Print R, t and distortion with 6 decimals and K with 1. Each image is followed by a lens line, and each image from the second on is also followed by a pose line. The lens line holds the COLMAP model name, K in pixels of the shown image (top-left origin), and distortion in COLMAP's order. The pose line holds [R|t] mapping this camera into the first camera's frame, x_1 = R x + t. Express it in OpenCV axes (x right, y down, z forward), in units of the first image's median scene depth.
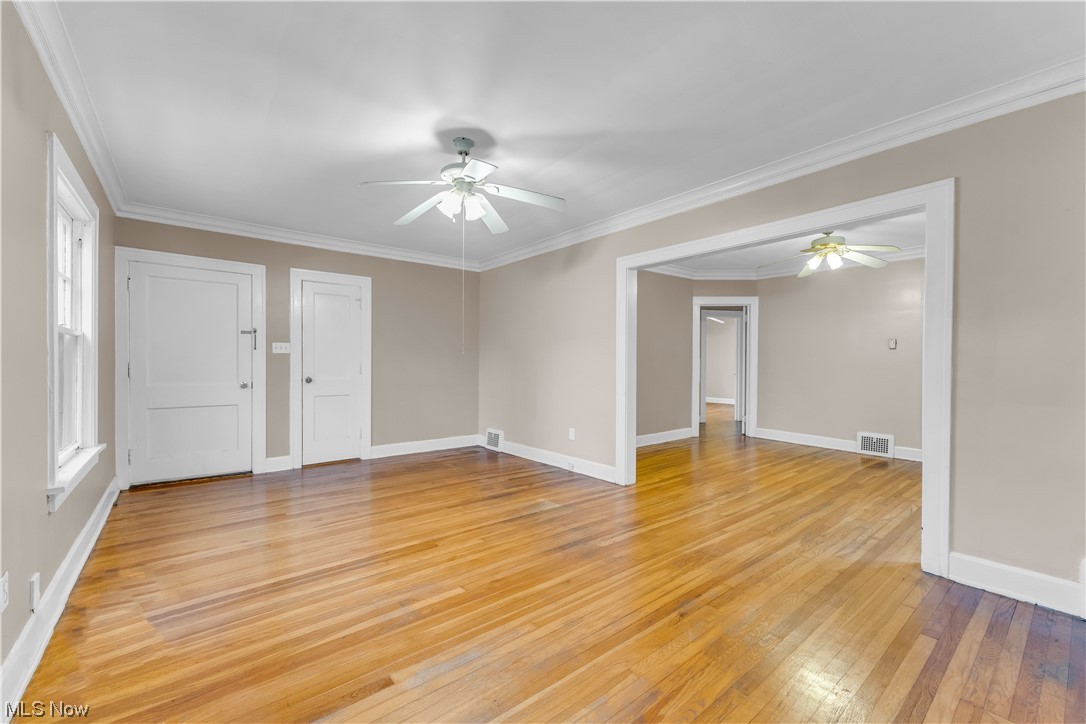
lens RADIAL K [[444.0, 0, 543.0], [0, 444.0, 362.0], [0, 0, 1]] dist [0.000671, -0.000062]
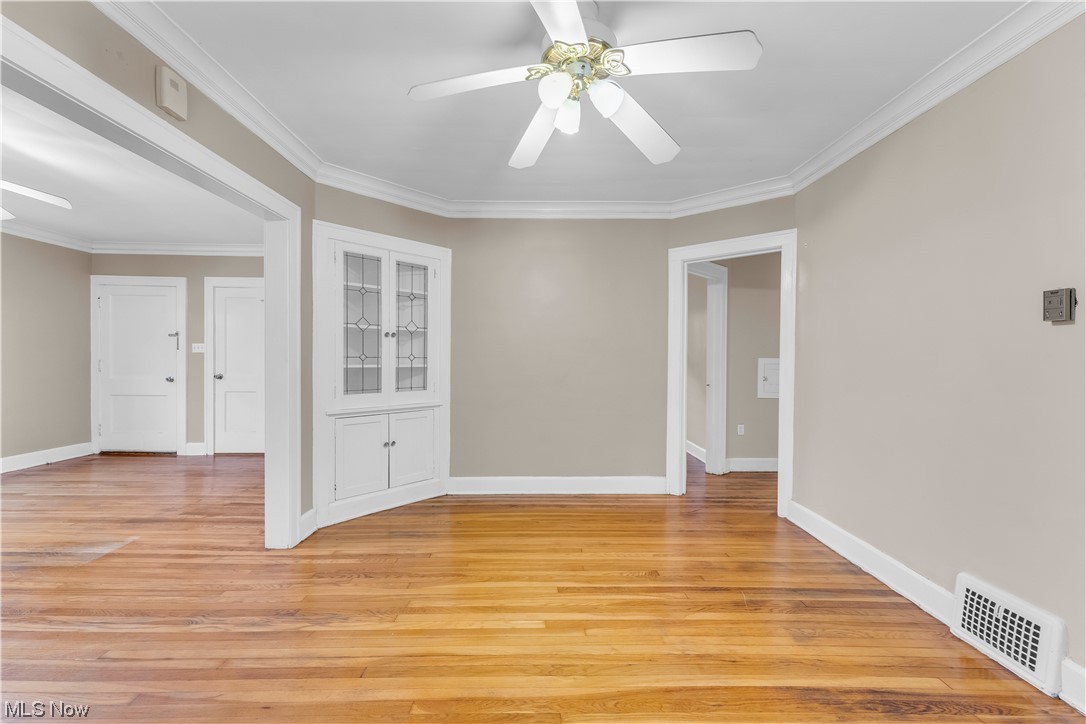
lens RADIAL K [[444.0, 0, 543.0], [0, 444.0, 362.0], [0, 0, 1]] dist [0.000671, -0.000062]
pose [[0.786243, 0.006161, -0.617886, 0.819155], [-0.005440, 0.999981, 0.003049, -0.003793], [0.617893, 0.000964, 0.786262, 0.653811]]
